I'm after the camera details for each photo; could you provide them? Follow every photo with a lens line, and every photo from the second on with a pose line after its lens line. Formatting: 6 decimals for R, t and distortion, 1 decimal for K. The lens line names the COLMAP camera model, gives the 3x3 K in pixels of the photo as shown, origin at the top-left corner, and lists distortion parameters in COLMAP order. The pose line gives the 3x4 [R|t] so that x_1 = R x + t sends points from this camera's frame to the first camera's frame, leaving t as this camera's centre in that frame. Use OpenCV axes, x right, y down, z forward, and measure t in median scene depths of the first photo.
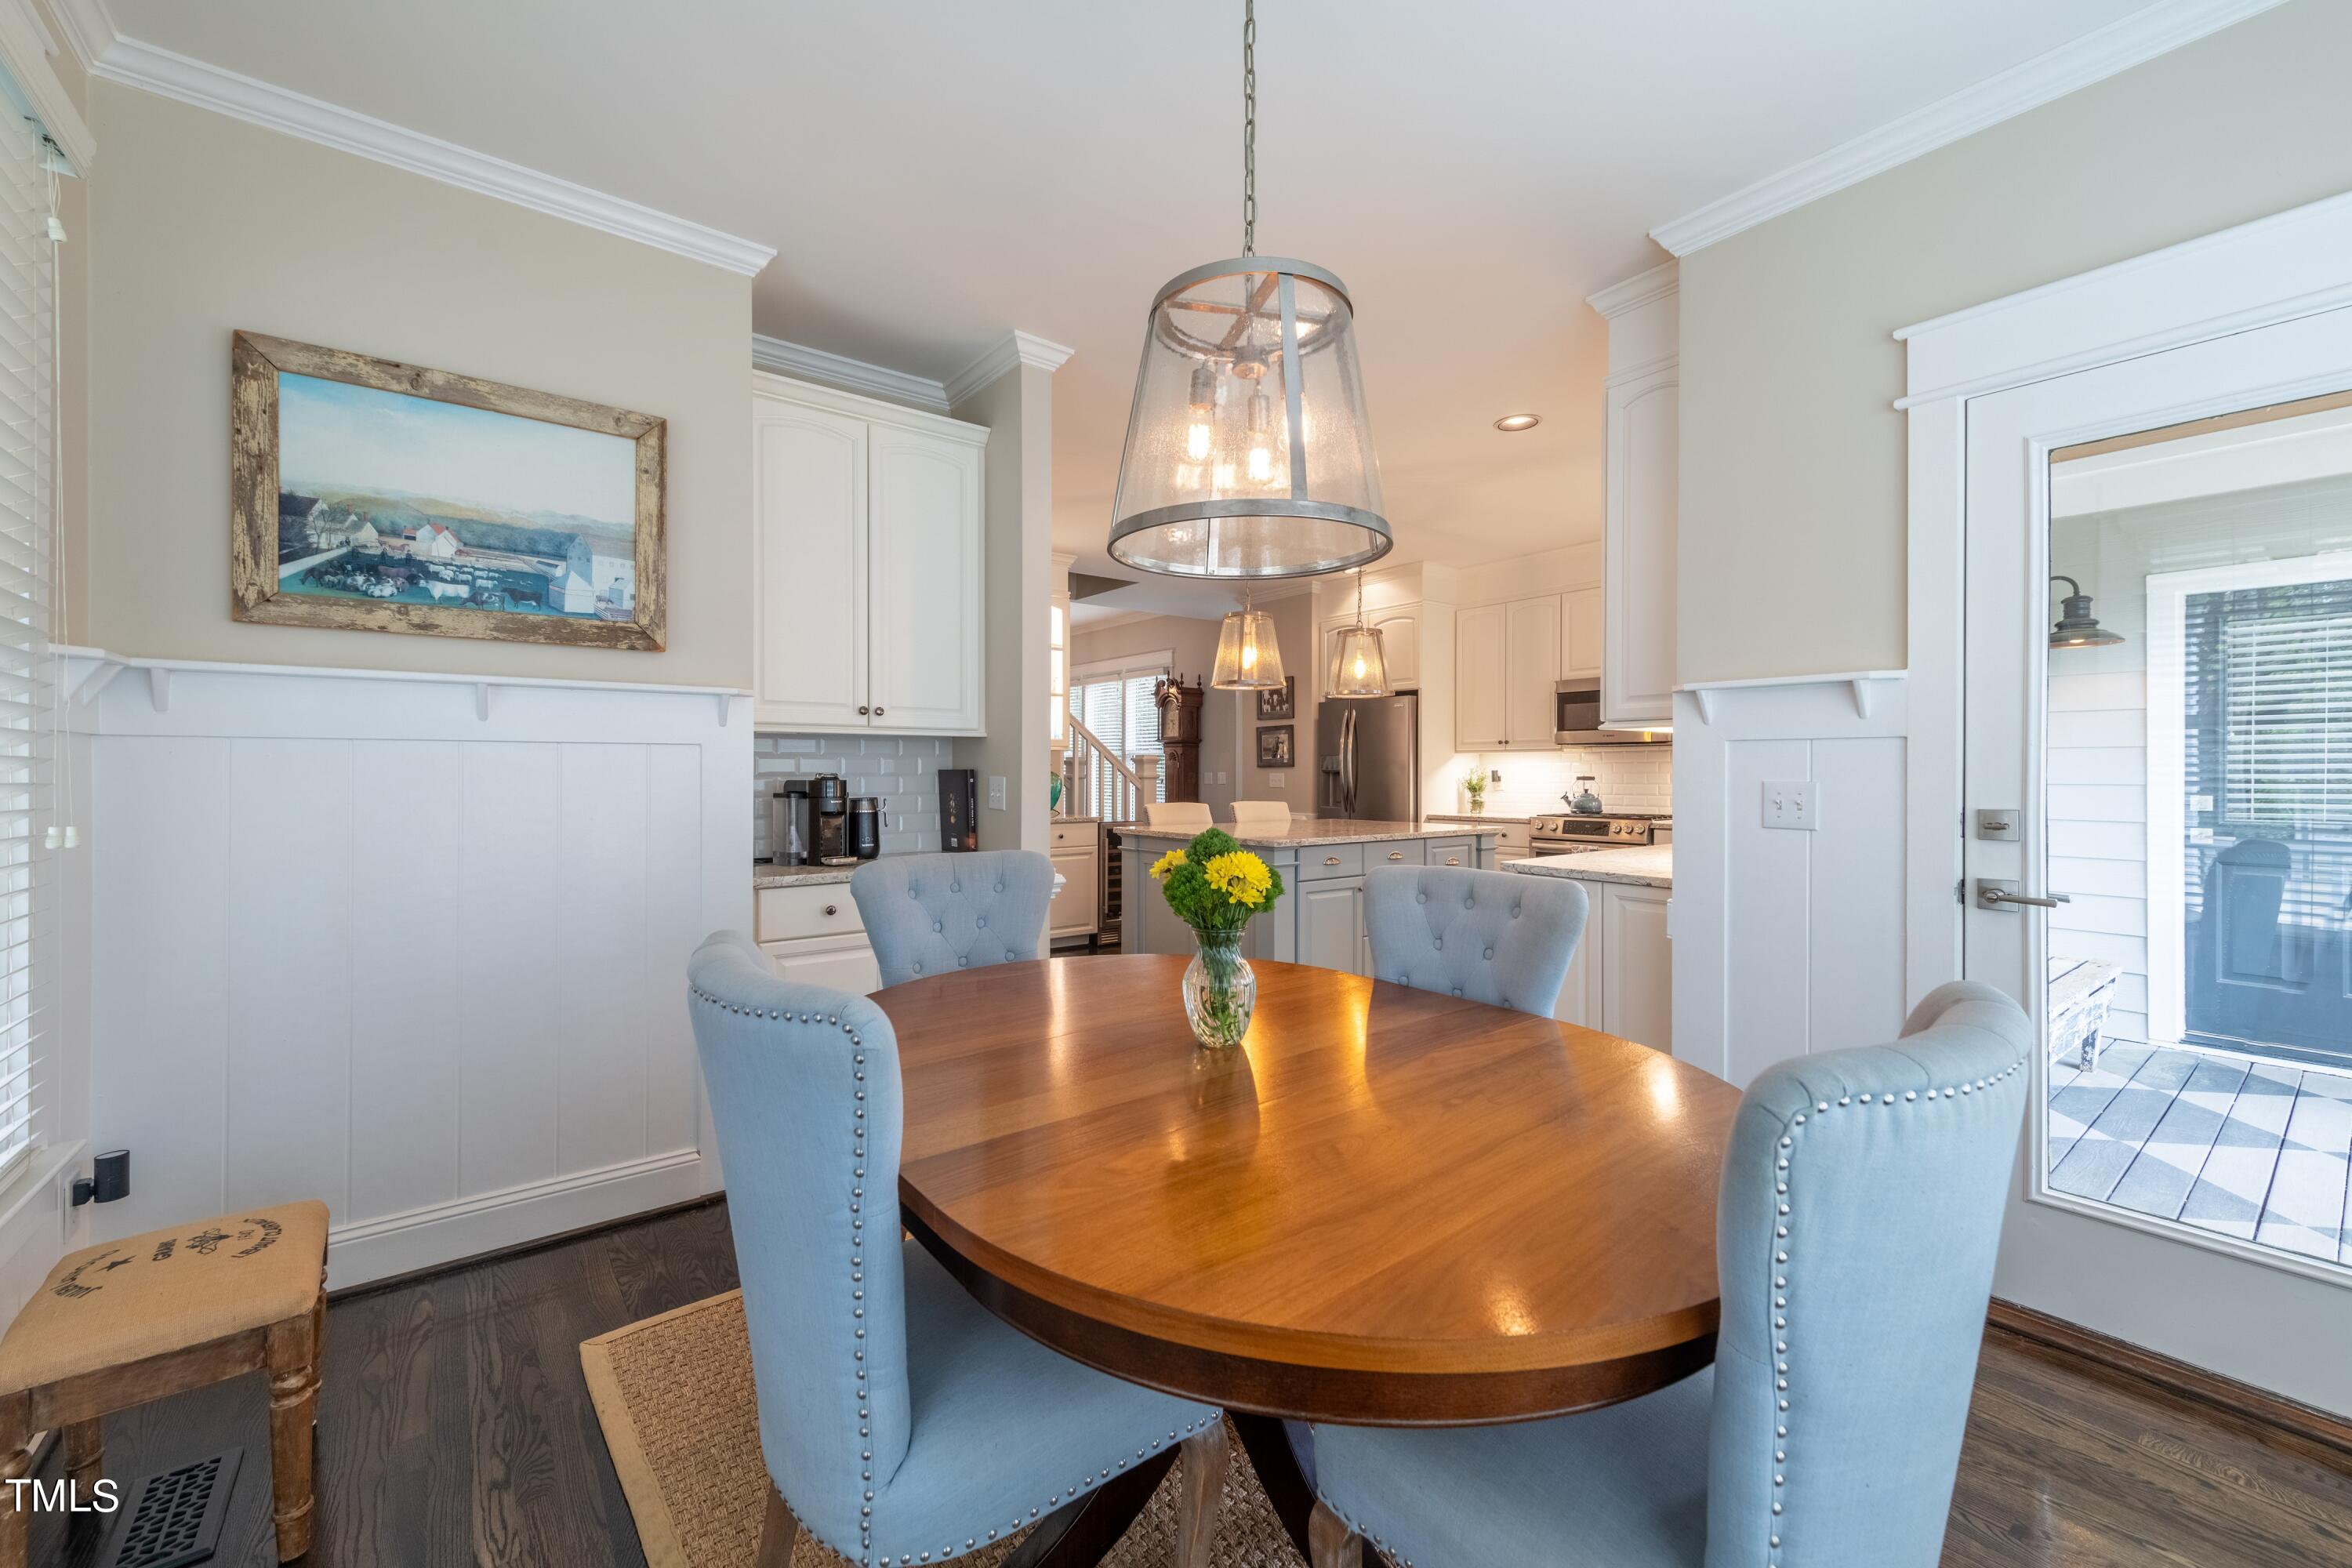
lens RADIAL K [[948.8, 0, 1180.2], [0, 948.8, 772.6], [0, 0, 1]] dist [0.011737, 0.000127]
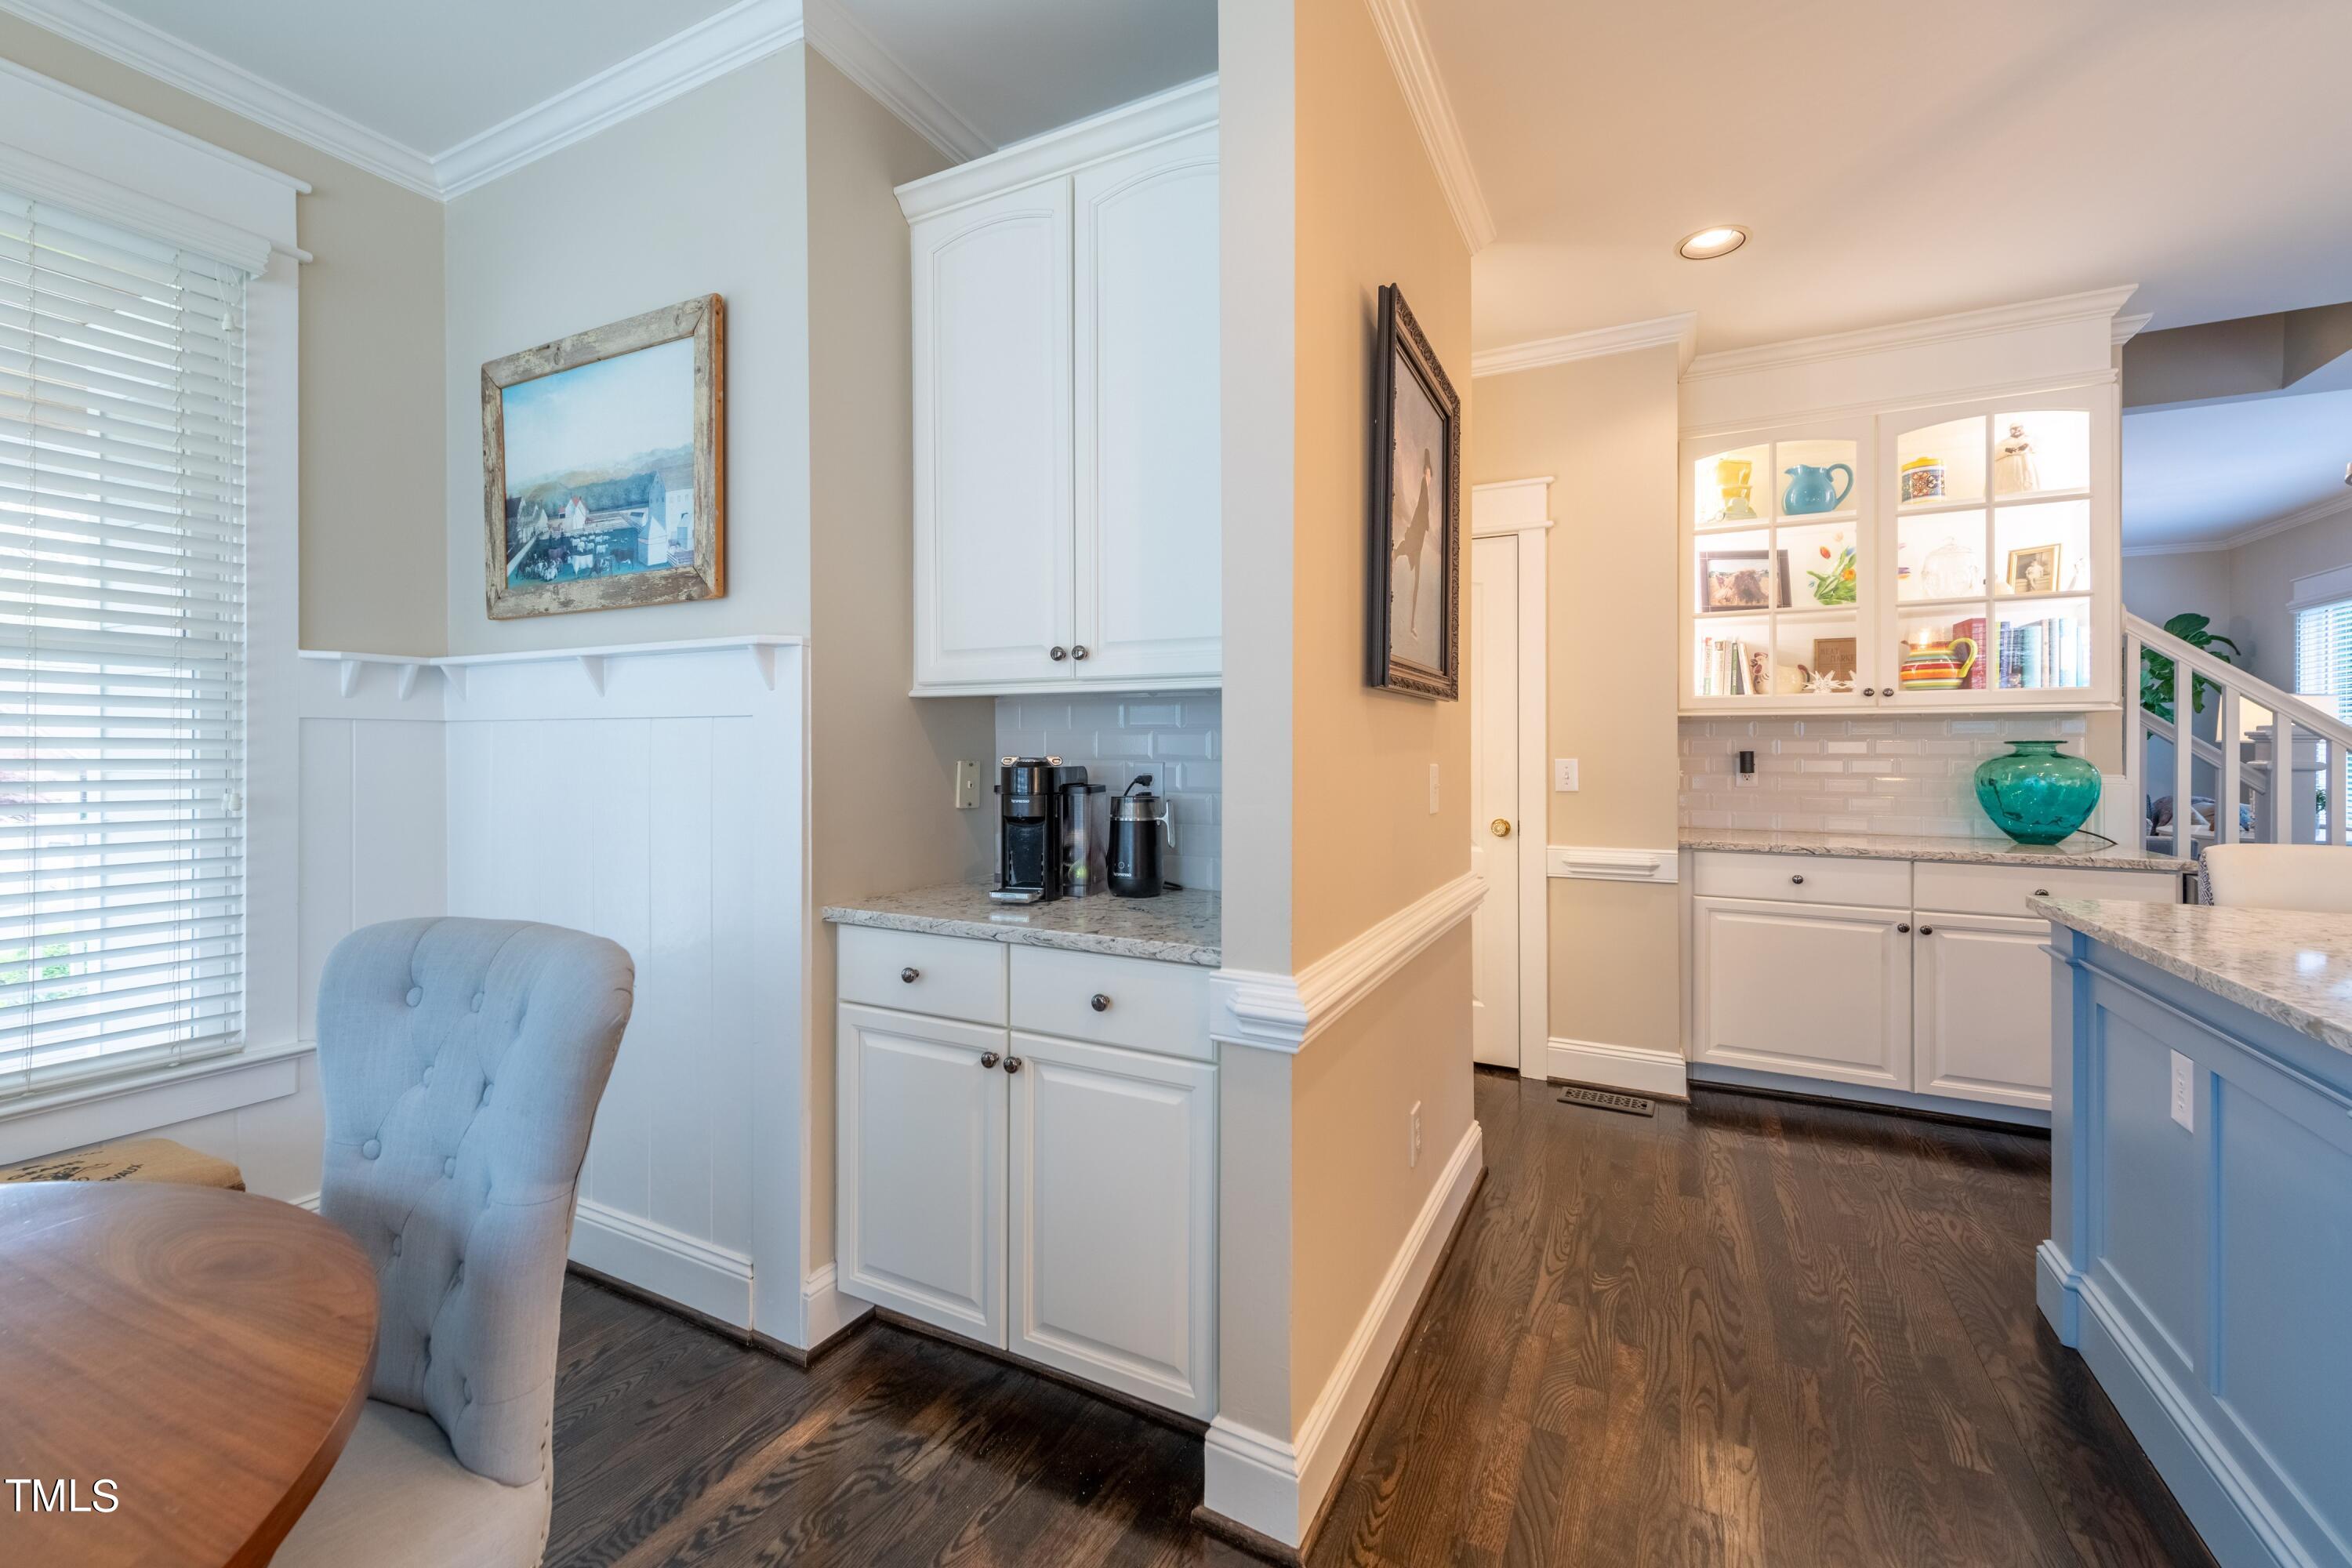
lens RADIAL K [[948.8, 0, 1170.9], [0, 948.8, 748.2], [0, 0, 1]] dist [0.011737, 0.000127]
pose [[0.411630, -0.002935, -0.911347, 0.337795], [-0.006083, 0.999964, -0.005967, -0.002134], [0.911331, 0.008000, 0.411597, 1.106840]]
